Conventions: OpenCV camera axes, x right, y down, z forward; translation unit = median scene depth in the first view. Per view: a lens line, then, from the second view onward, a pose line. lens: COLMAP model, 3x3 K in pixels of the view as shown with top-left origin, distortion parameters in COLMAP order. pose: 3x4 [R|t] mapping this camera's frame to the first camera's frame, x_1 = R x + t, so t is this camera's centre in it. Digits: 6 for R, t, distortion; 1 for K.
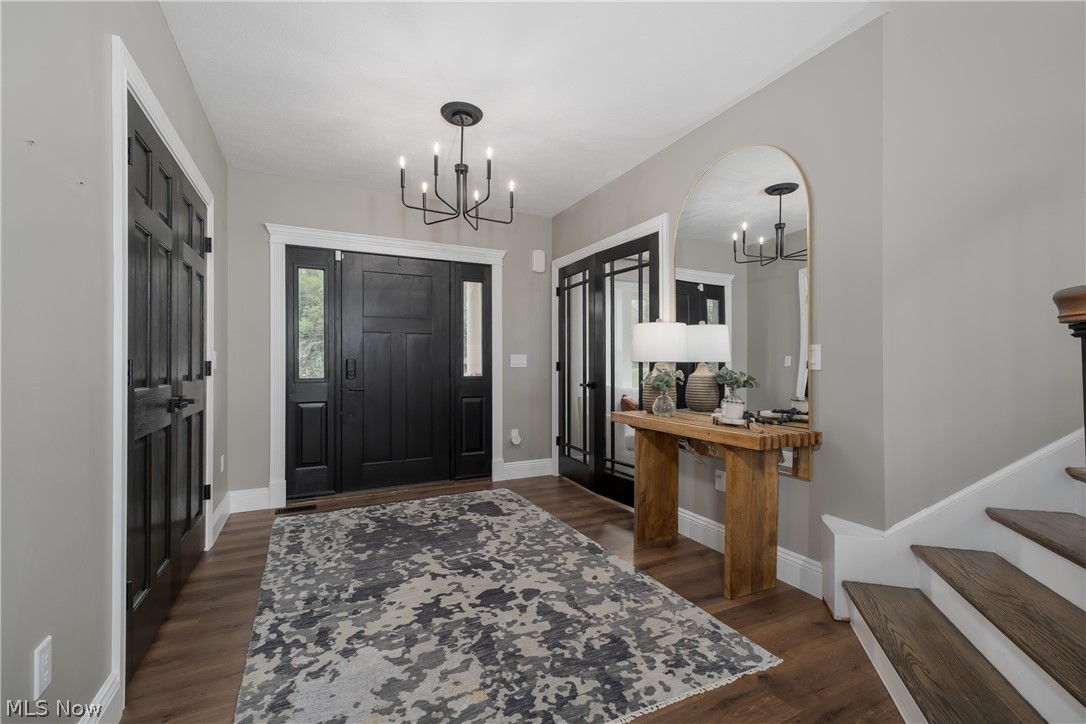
lens RADIAL K [[472.9, 0, 543.2], [0, 472.9, 361.9], [0, 0, 1]] dist [0.021043, -0.000784]
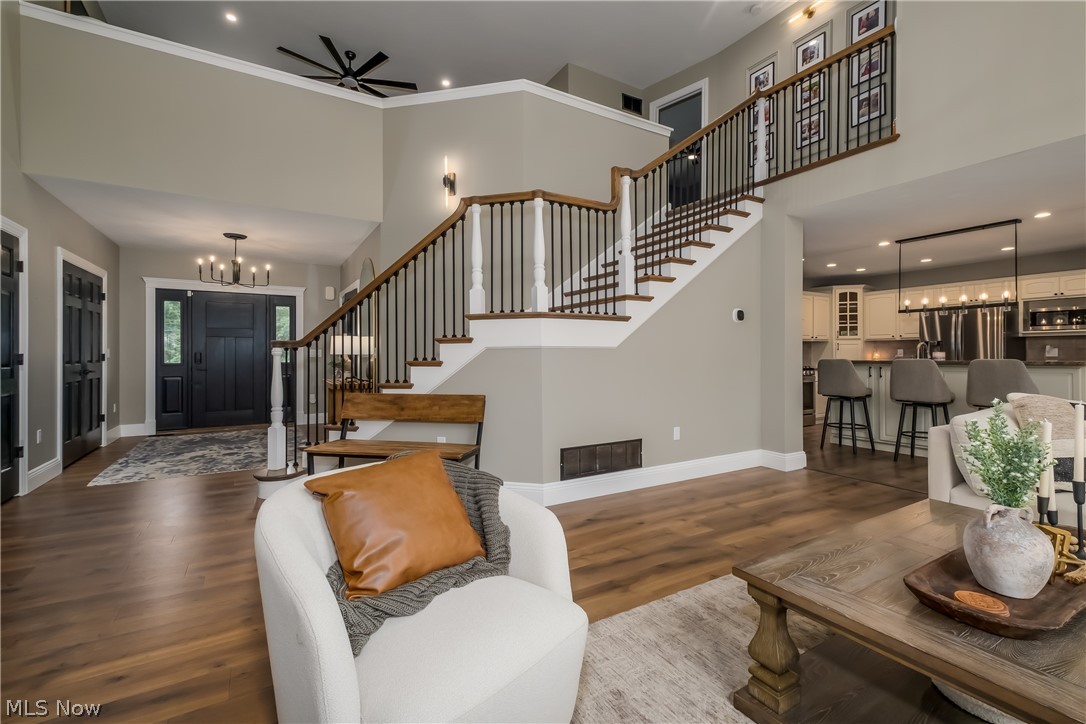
lens RADIAL K [[472.9, 0, 550.5], [0, 472.9, 350.6], [0, 0, 1]] dist [0.021043, -0.000784]
pose [[0.995757, 0.000124, 0.092025, 1.017953], [0.000183, 0.999994, -0.003326, -0.007682], [-0.092025, 0.003329, 0.995751, -1.229636]]
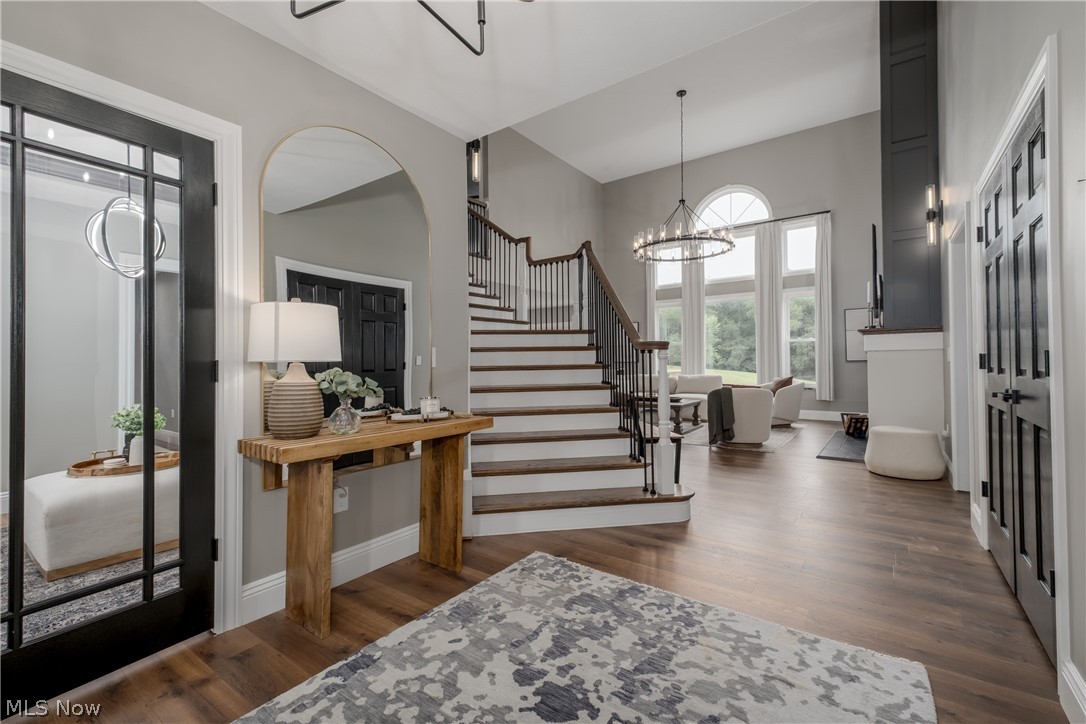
lens RADIAL K [[472.9, 0, 552.7], [0, 472.9, 360.8], [0, 0, 1]] dist [0.021043, -0.000784]
pose [[-0.477474, 0.004732, 0.878633, -0.779237], [0.008175, 0.999966, -0.000942, 0.001856], [-0.878608, 0.006733, -0.477497, 1.474566]]
